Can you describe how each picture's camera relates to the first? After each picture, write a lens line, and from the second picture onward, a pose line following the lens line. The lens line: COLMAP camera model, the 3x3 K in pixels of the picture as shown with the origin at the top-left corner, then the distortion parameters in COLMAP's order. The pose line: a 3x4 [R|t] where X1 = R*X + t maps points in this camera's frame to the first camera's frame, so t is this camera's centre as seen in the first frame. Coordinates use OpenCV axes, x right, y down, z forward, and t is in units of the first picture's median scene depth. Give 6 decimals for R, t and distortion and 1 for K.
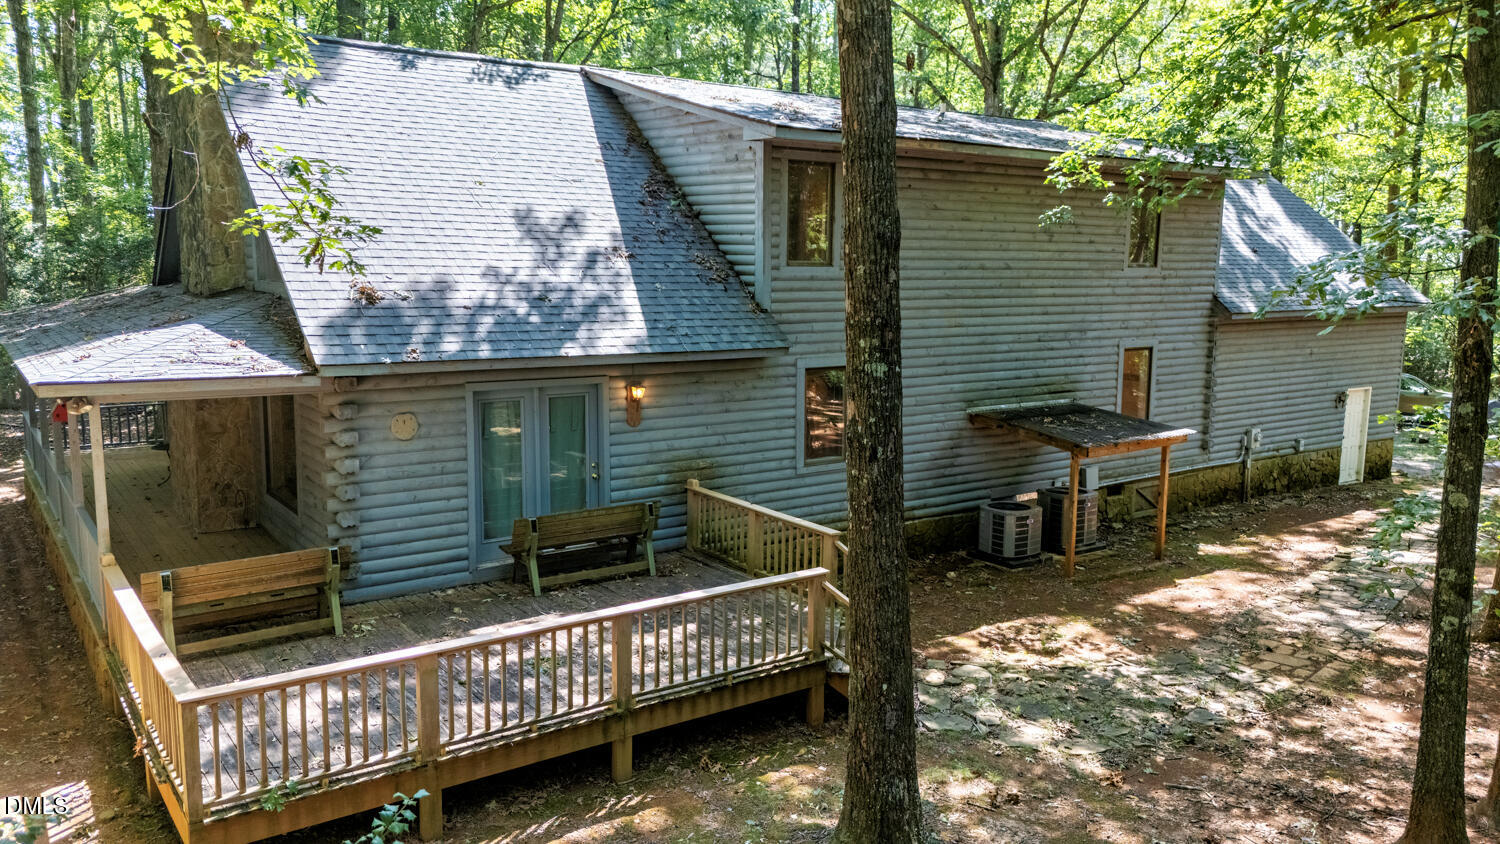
lens RADIAL K [[1137.1, 0, 752.2], [0, 1137.1, 408.8], [0, 0, 1]] dist [0.039042, -0.012139]
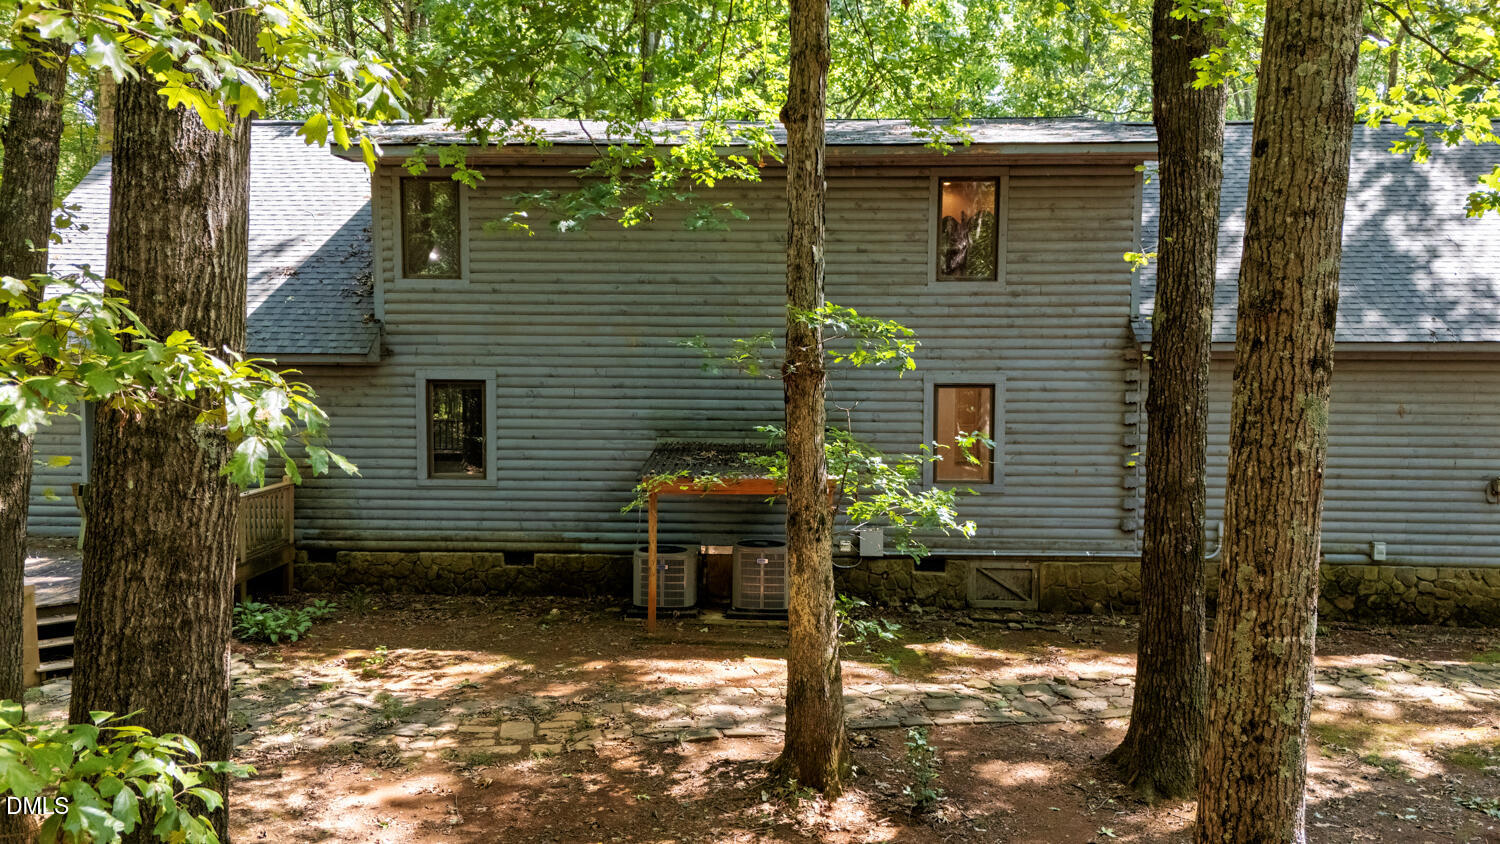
lens RADIAL K [[1137.1, 0, 749.5], [0, 1137.1, 426.4], [0, 0, 1]] dist [0.039042, -0.012139]
pose [[0.783916, 0.037948, -0.619706, 0.893251], [-0.079815, 0.996008, -0.039974, 0.022997], [0.615715, 0.080798, 0.783815, 0.383874]]
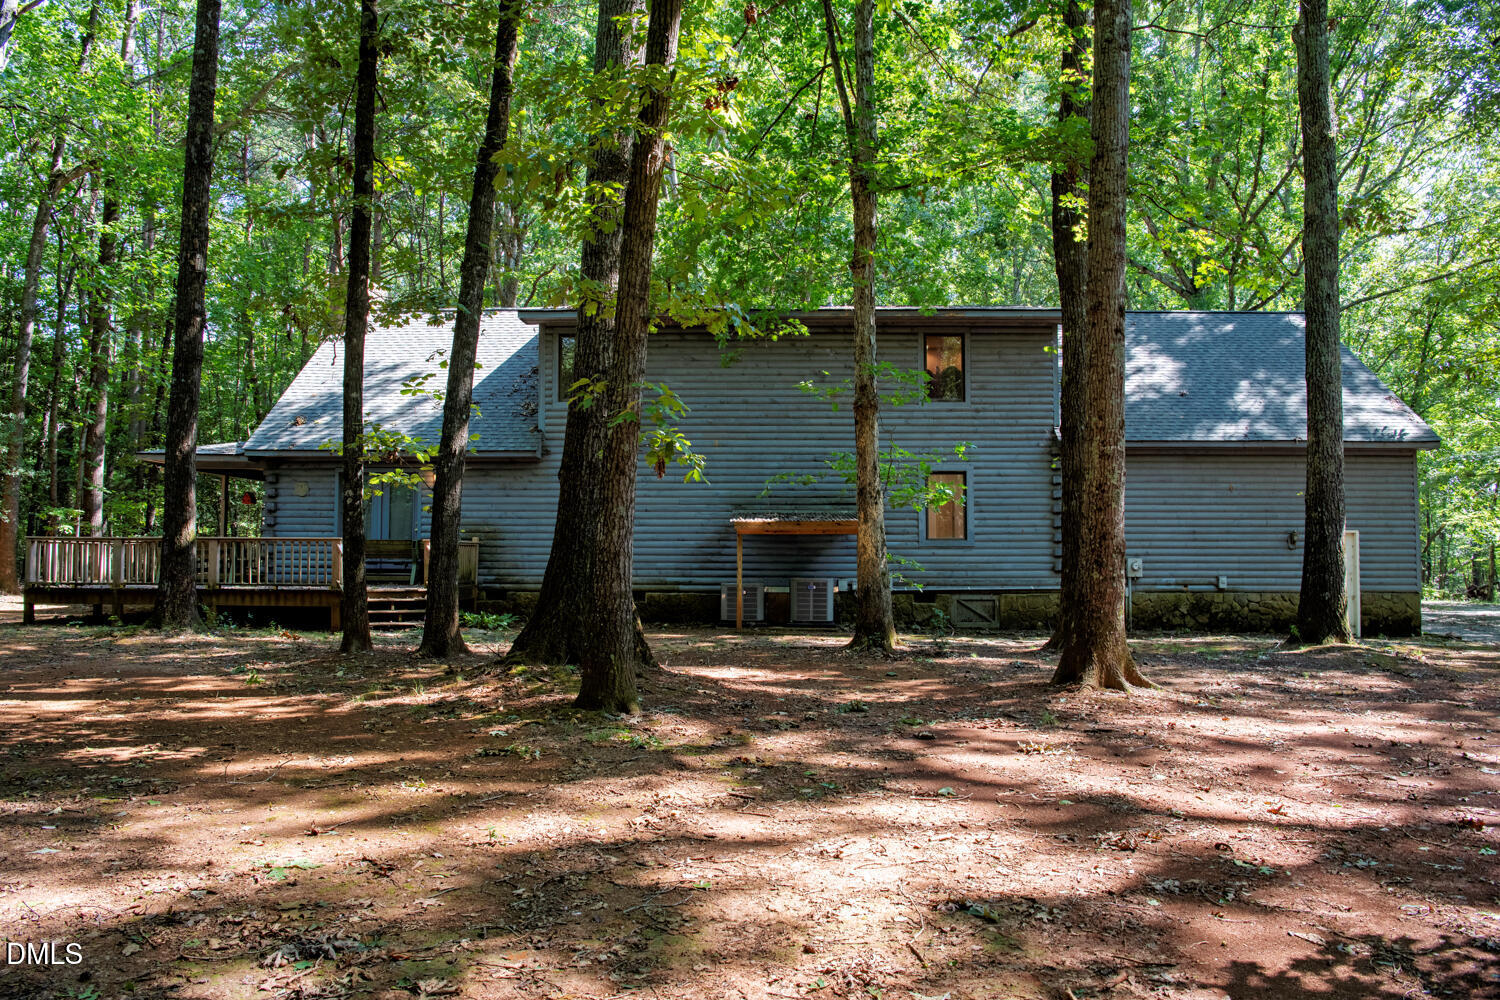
lens RADIAL K [[1047.4, 0, 754.6], [0, 1047.4, 499.3], [0, 0, 1]] dist [-0.068182, 0.000486]
pose [[0.802565, -0.040590, -0.595183, 1.016628], [-0.072473, 0.983659, -0.164808, 0.201064], [0.592146, 0.175404, 0.786509, 0.096197]]
